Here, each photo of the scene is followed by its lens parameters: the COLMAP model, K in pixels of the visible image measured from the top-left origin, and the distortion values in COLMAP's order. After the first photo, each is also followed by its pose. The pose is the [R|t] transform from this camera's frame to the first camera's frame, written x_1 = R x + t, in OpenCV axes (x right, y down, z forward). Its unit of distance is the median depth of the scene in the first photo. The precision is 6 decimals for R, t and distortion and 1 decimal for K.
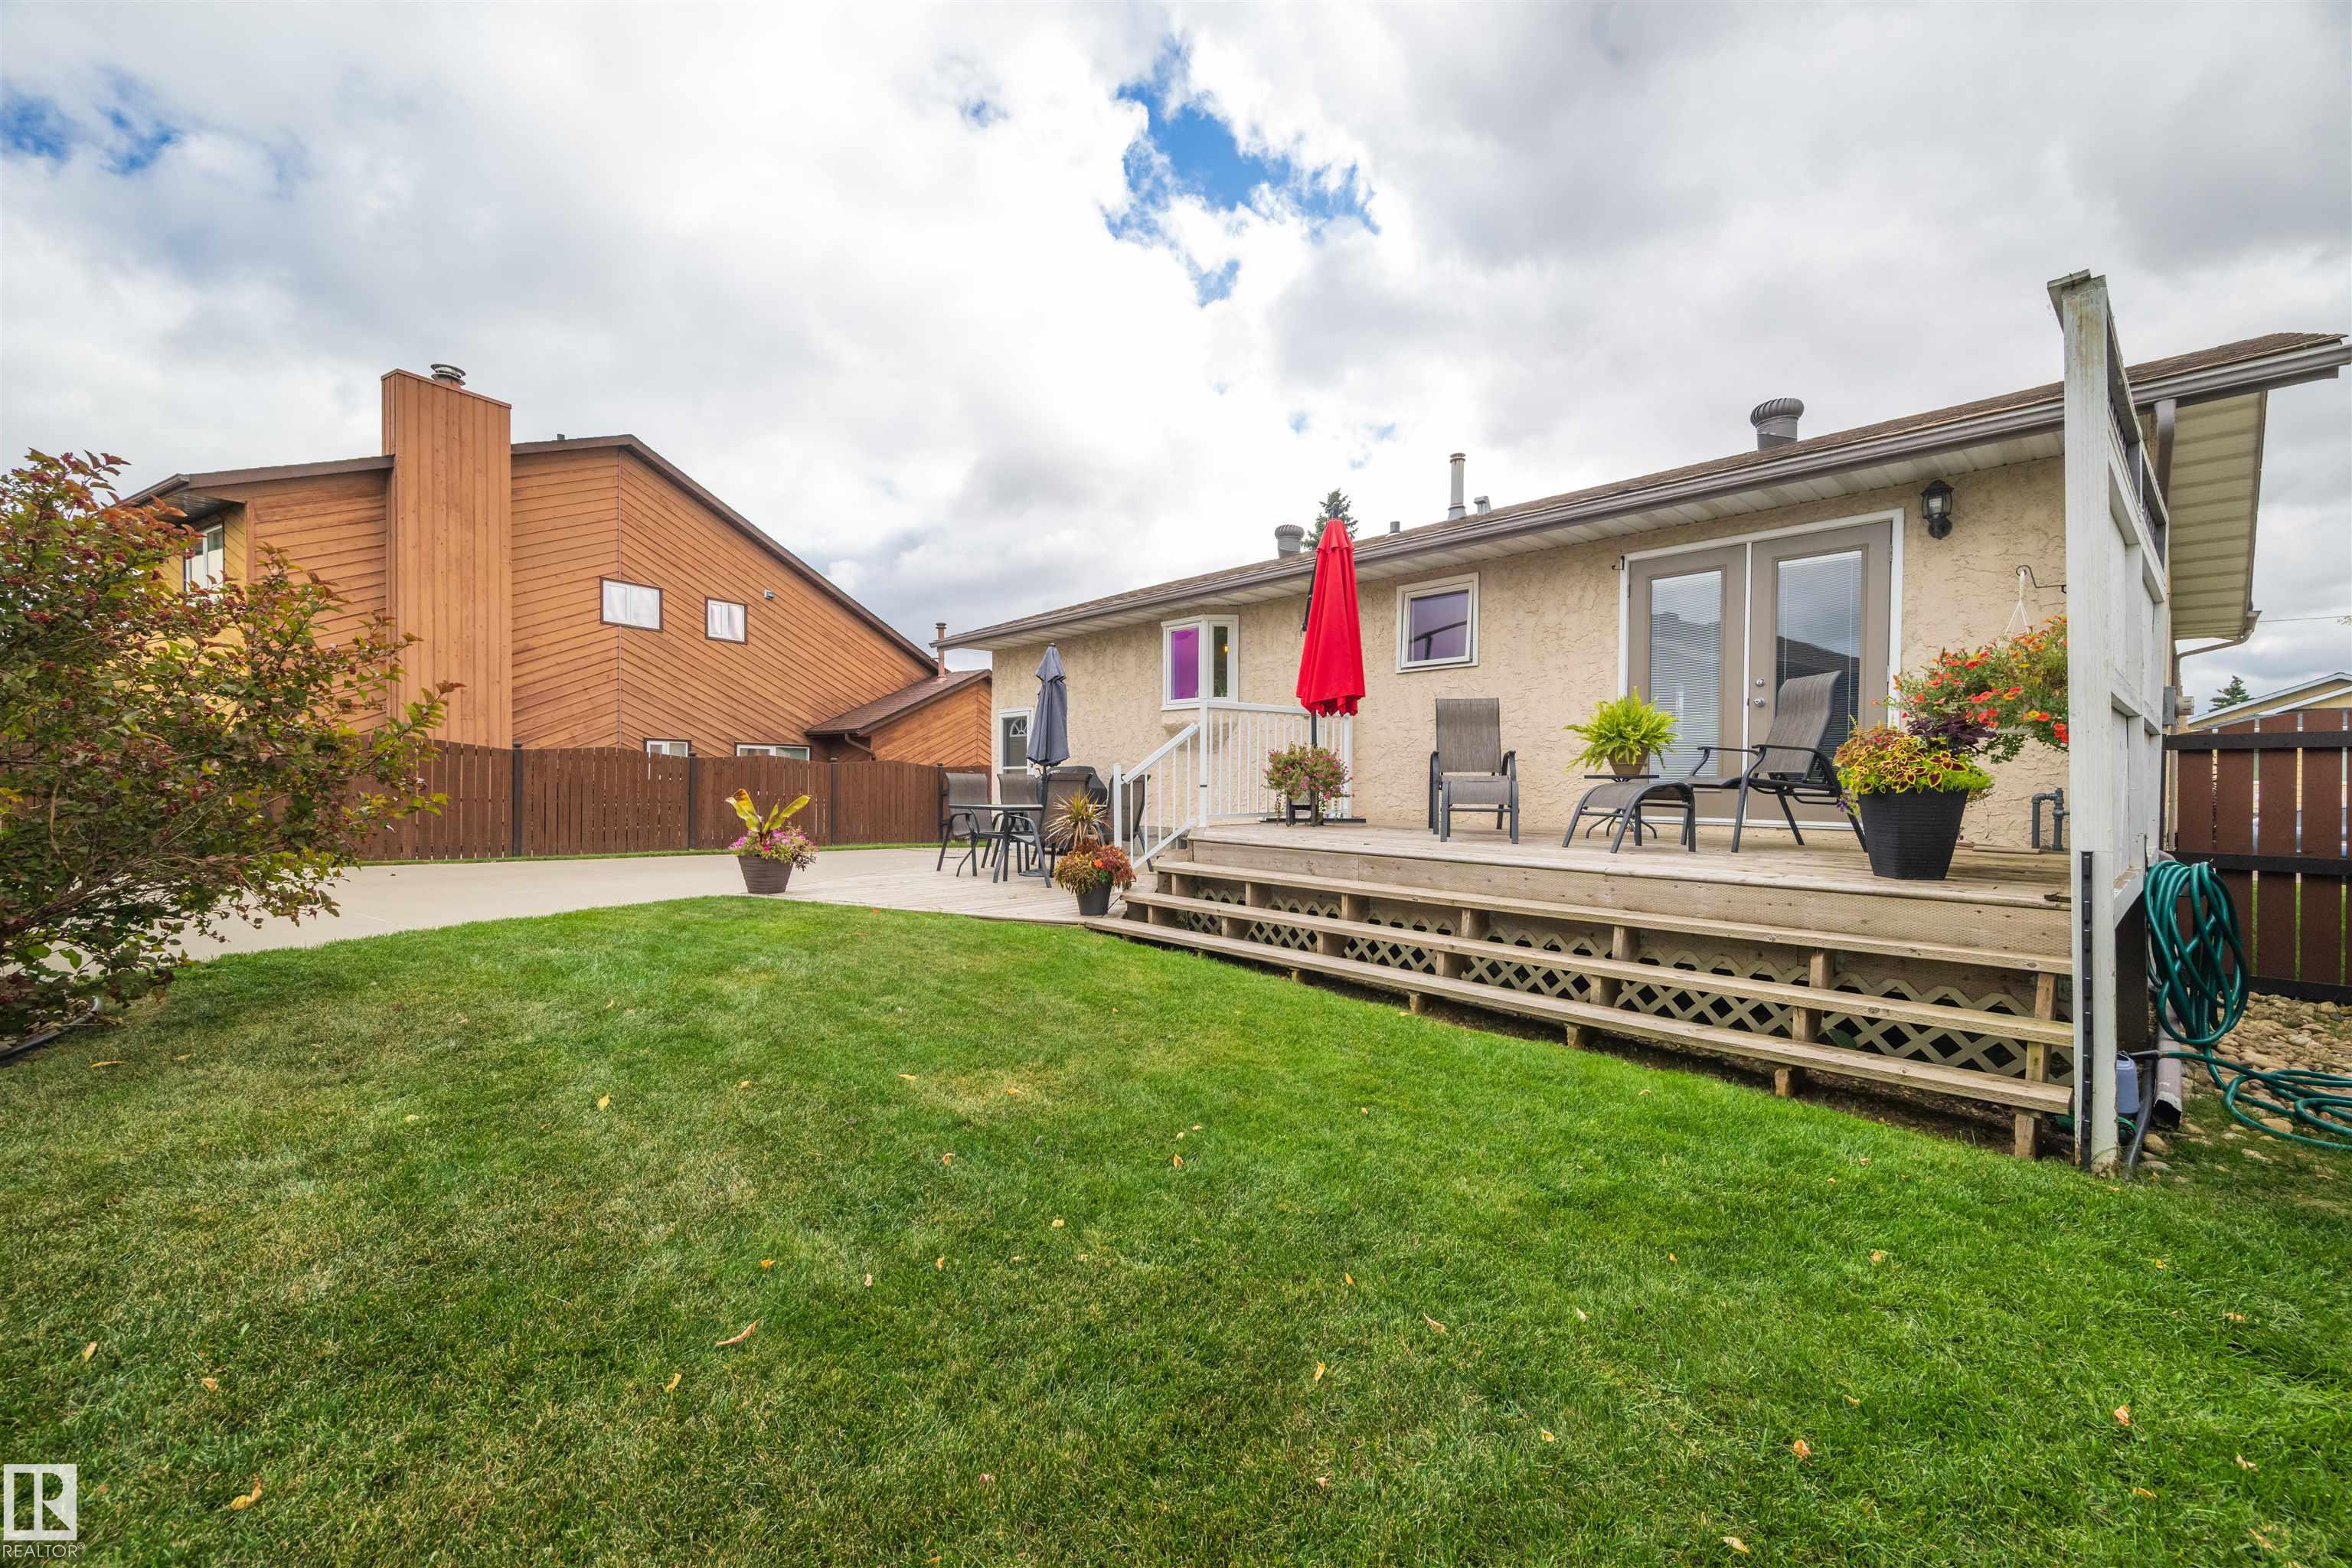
lens RADIAL K [[939.8, 0, 1171.4], [0, 939.8, 795.5], [0, 0, 1]] dist [-0.000642, -0.000304]
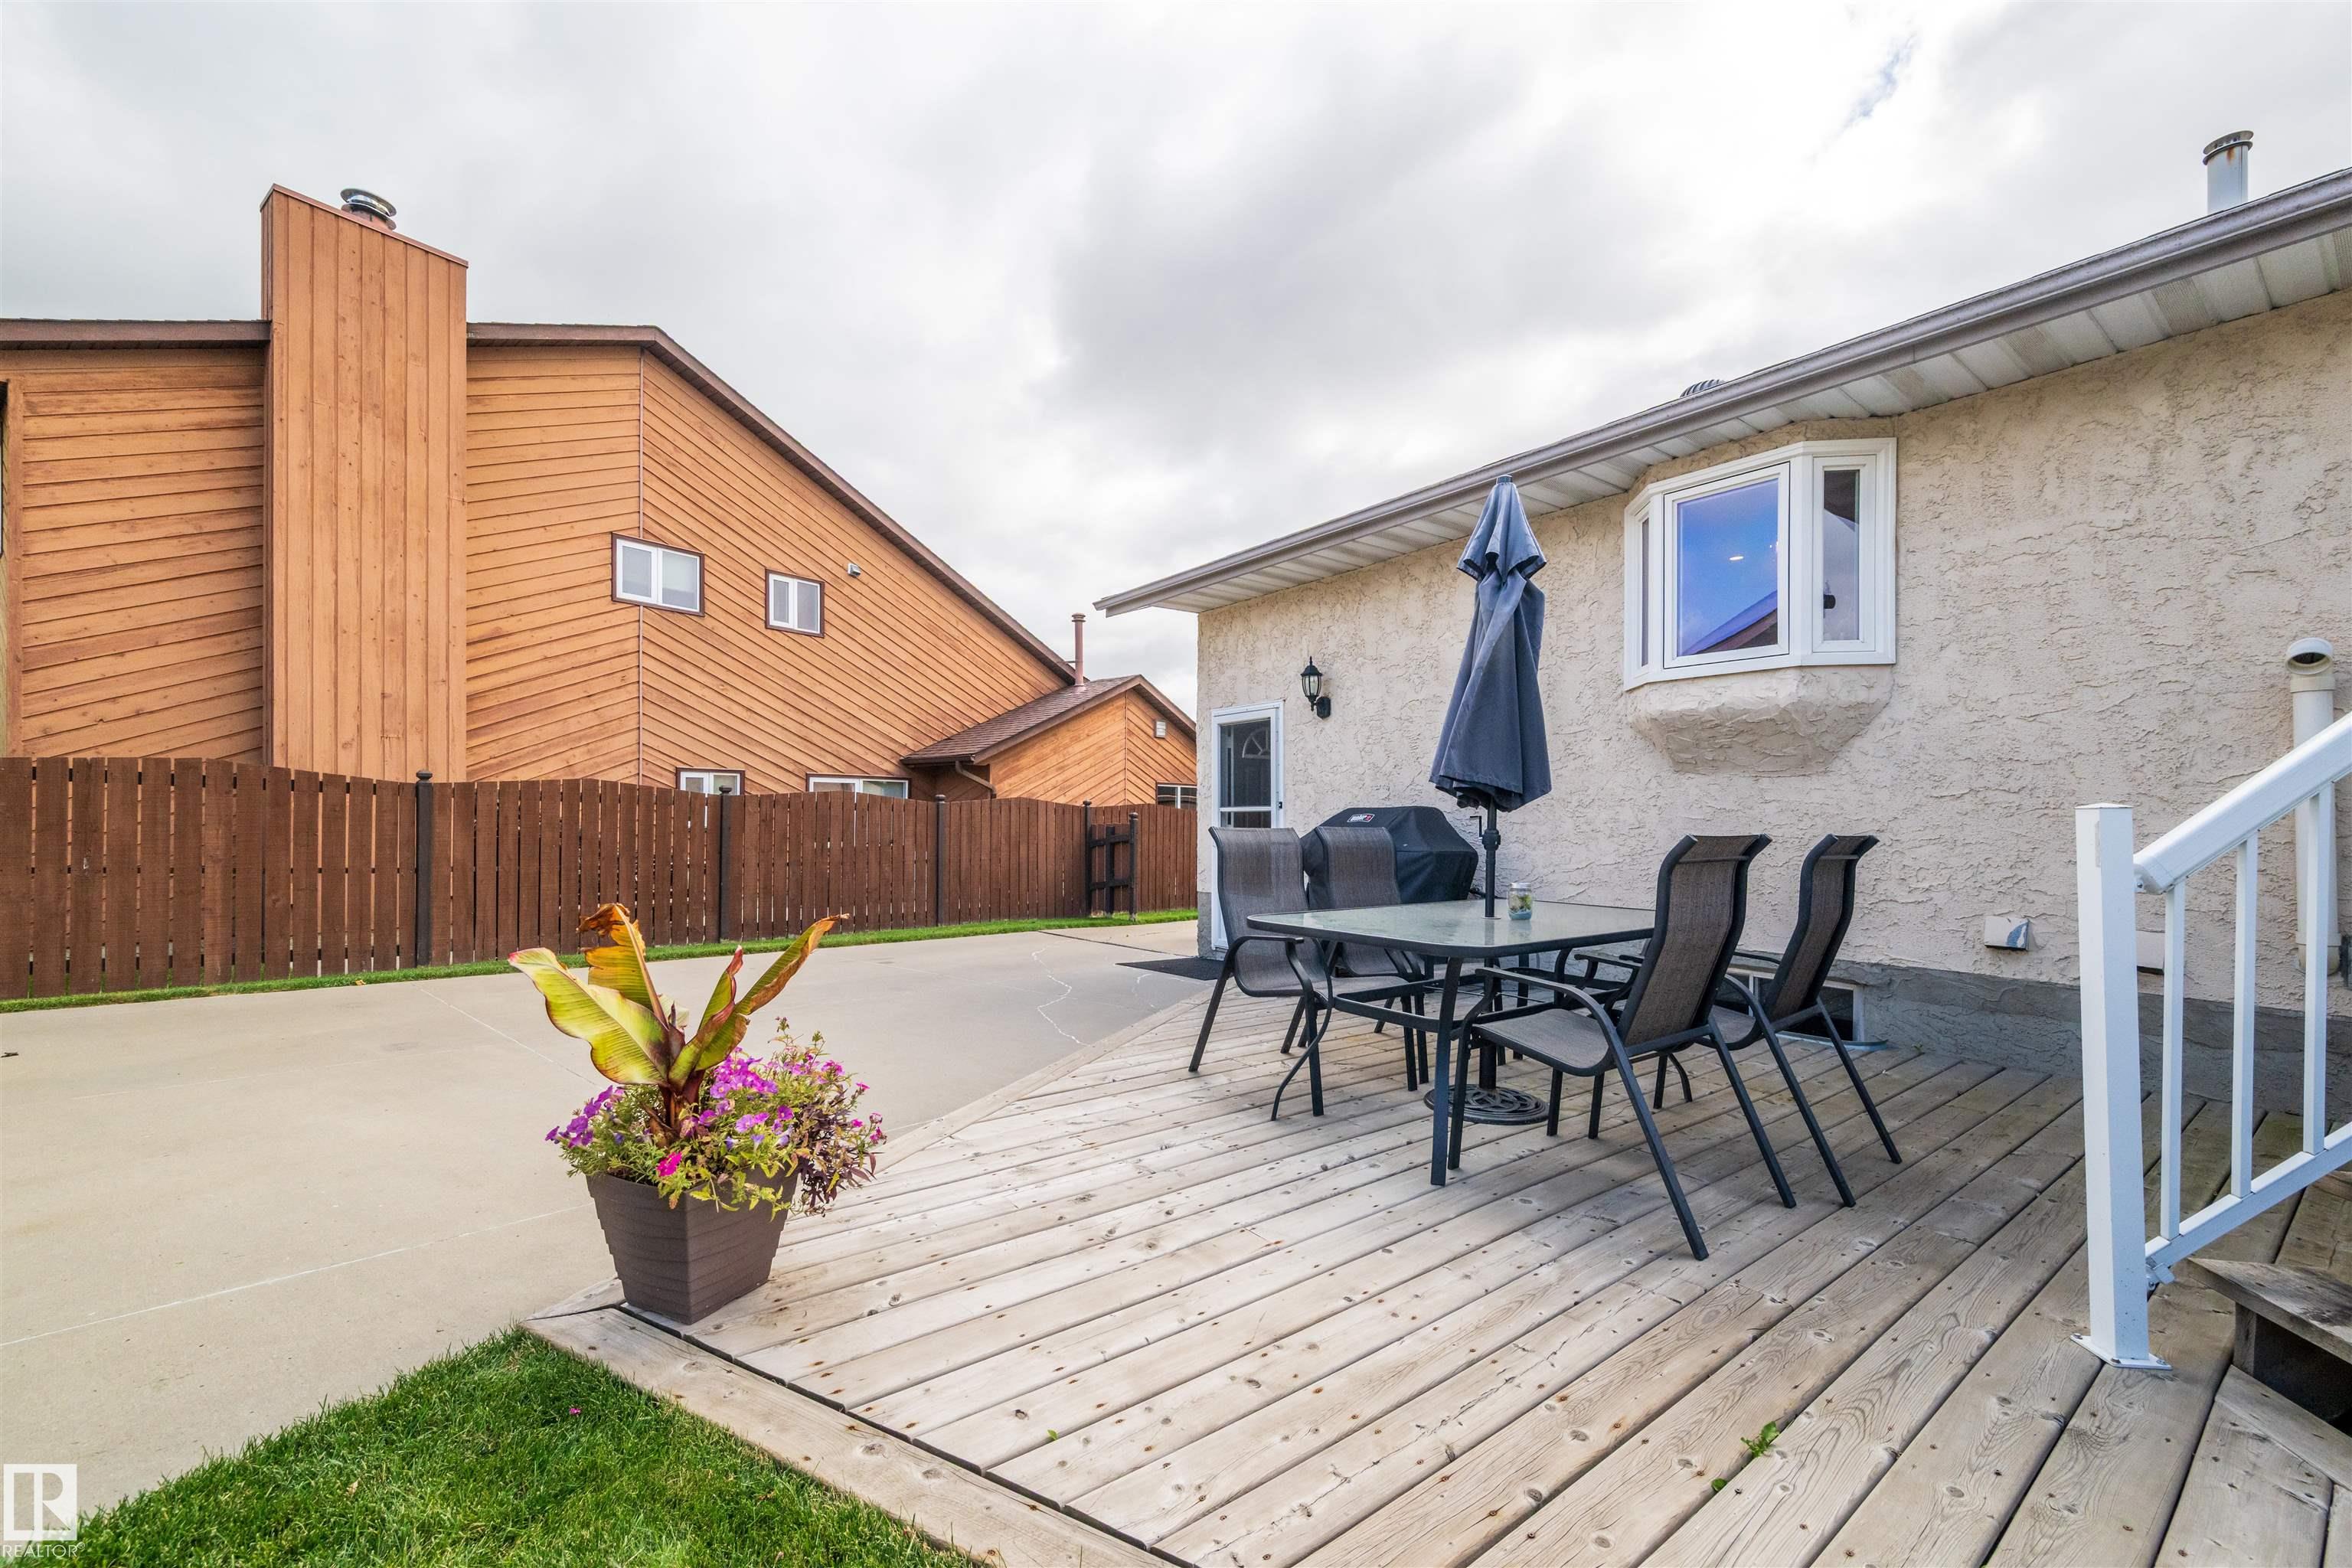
lens RADIAL K [[939.8, 0, 1167.8], [0, 939.8, 801.1], [0, 0, 1]] dist [-0.000642, -0.000304]
pose [[0.994204, -0.004935, -0.107399, -0.158589], [0.001422, 0.999462, -0.032766, -0.016796], [0.107503, 0.032423, 0.993676, 0.445326]]
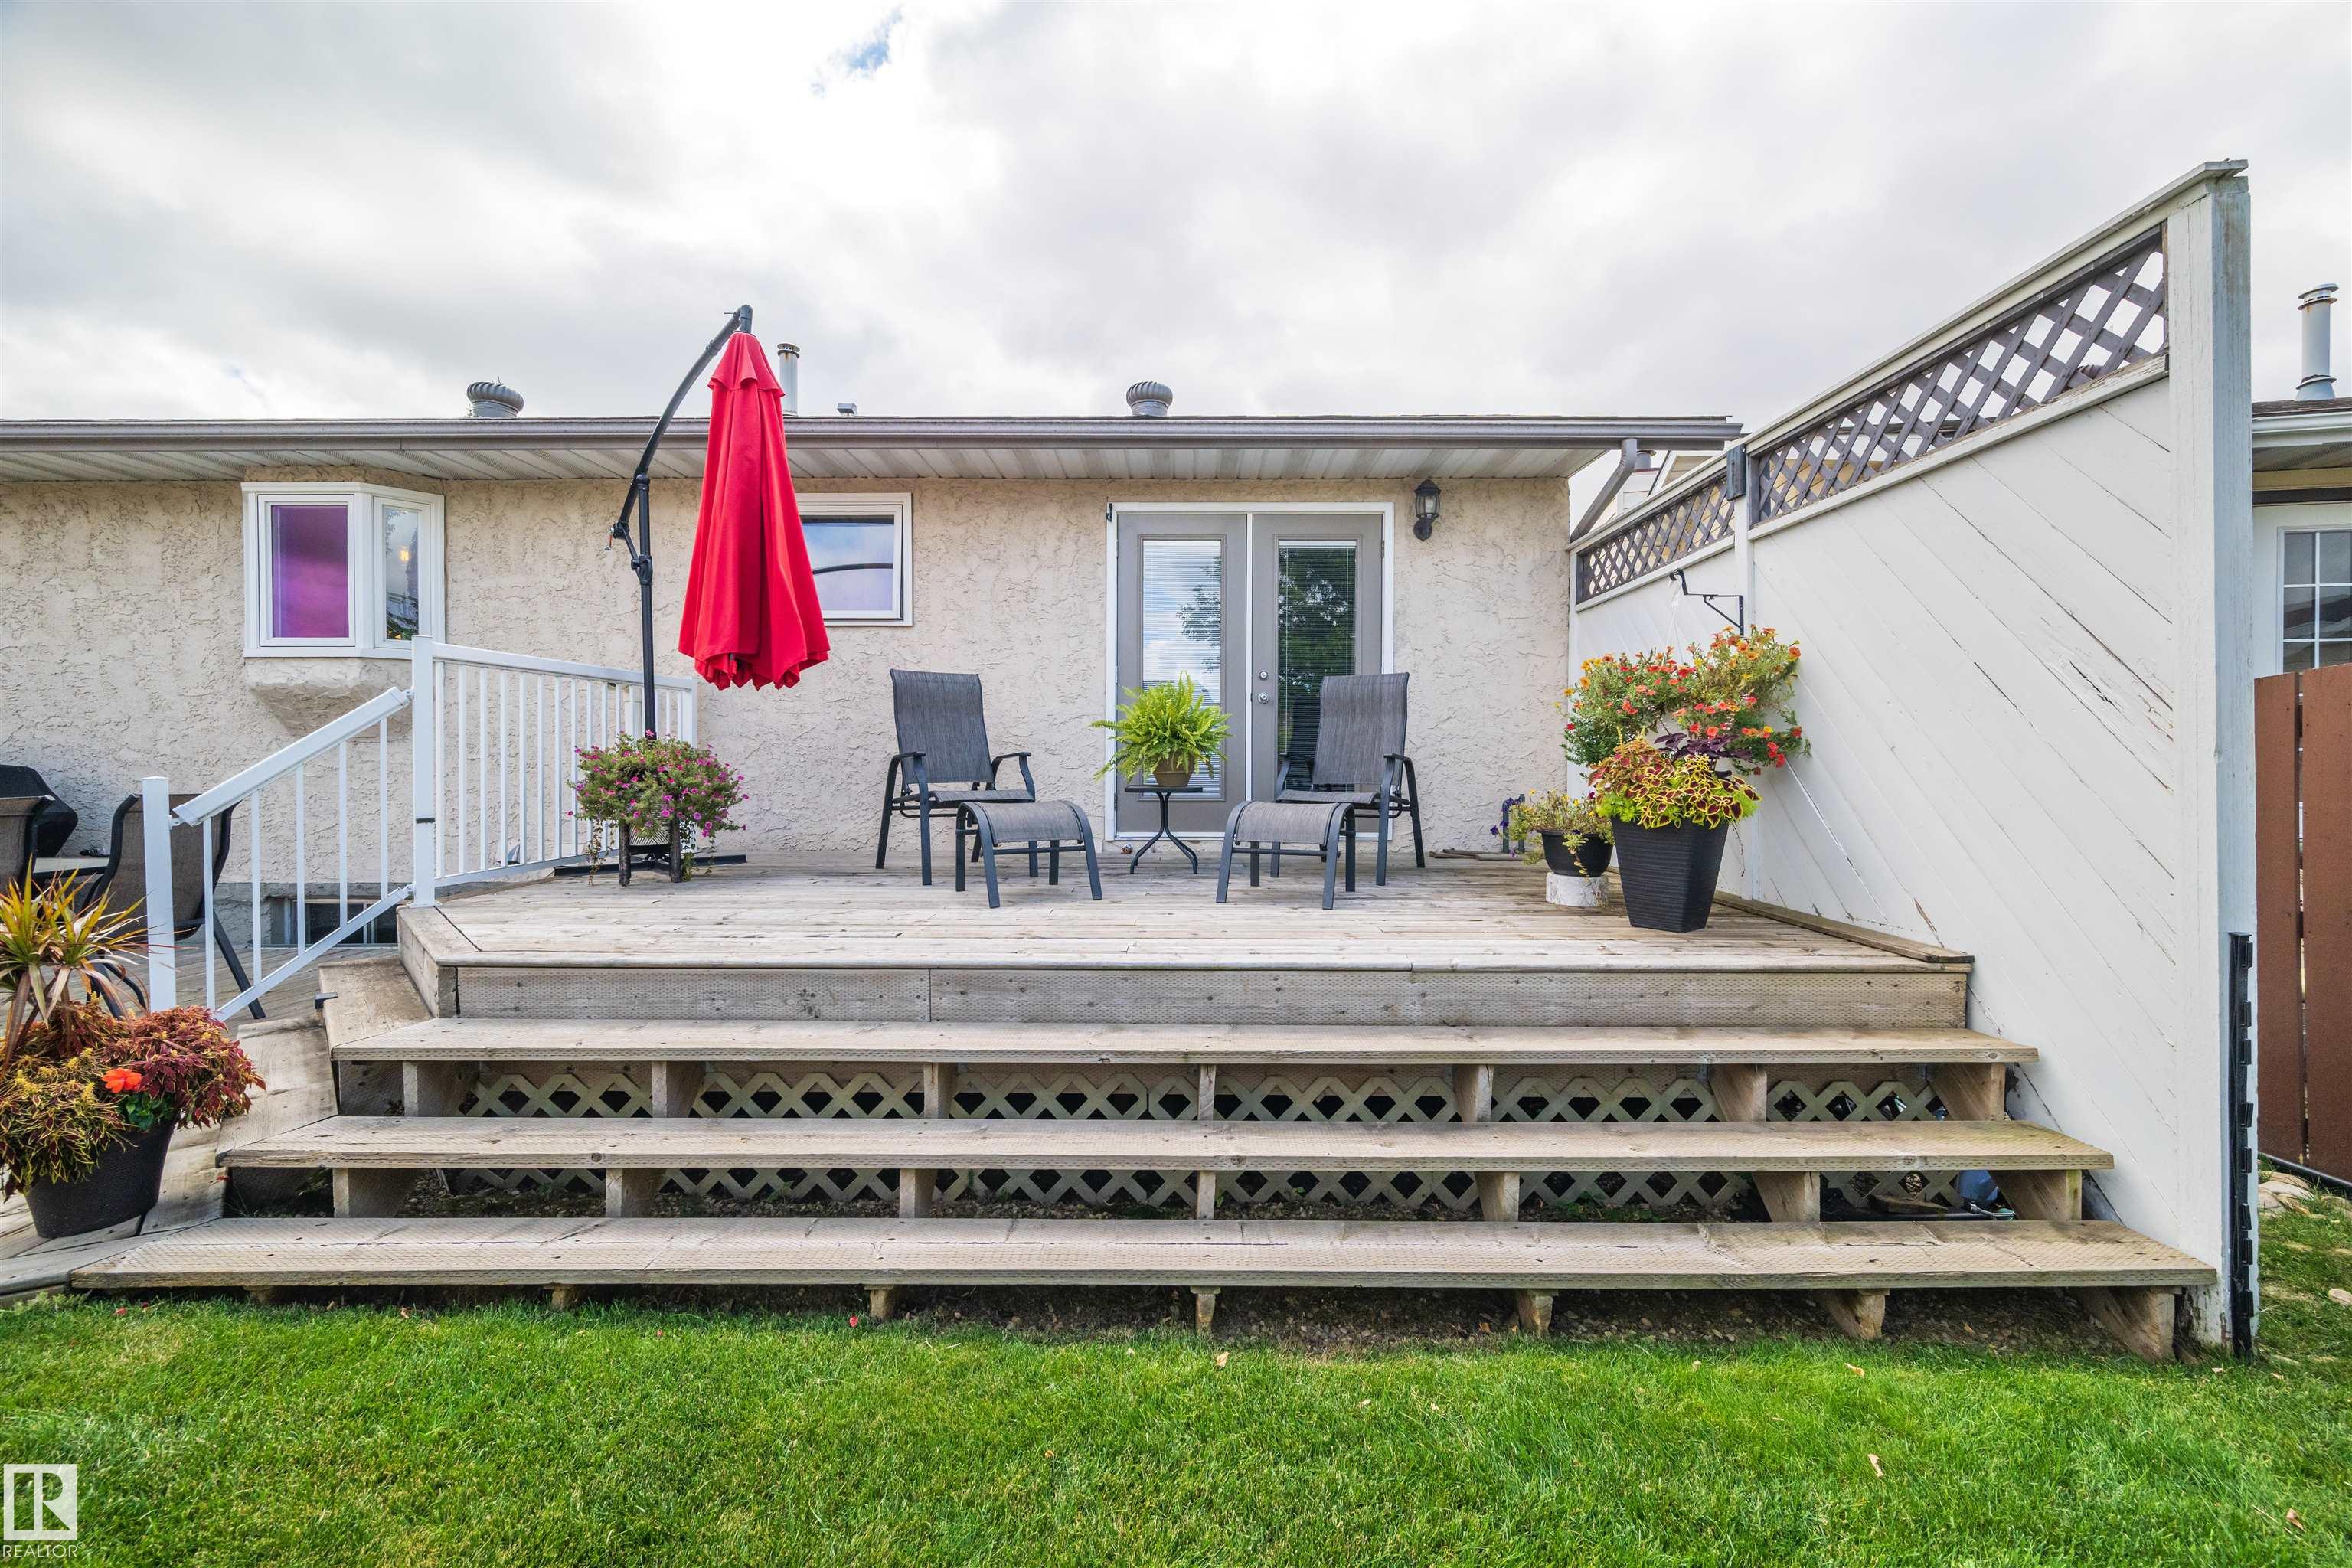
lens RADIAL K [[939.8, 0, 1196.3], [0, 939.8, 775.8], [0, 0, 1]] dist [-0.000642, -0.000304]
pose [[0.678131, -0.017721, 0.734728, -0.029801], [0.017516, 0.999815, 0.007948, -0.017777], [-0.734732, 0.007480, 0.678316, 0.230611]]
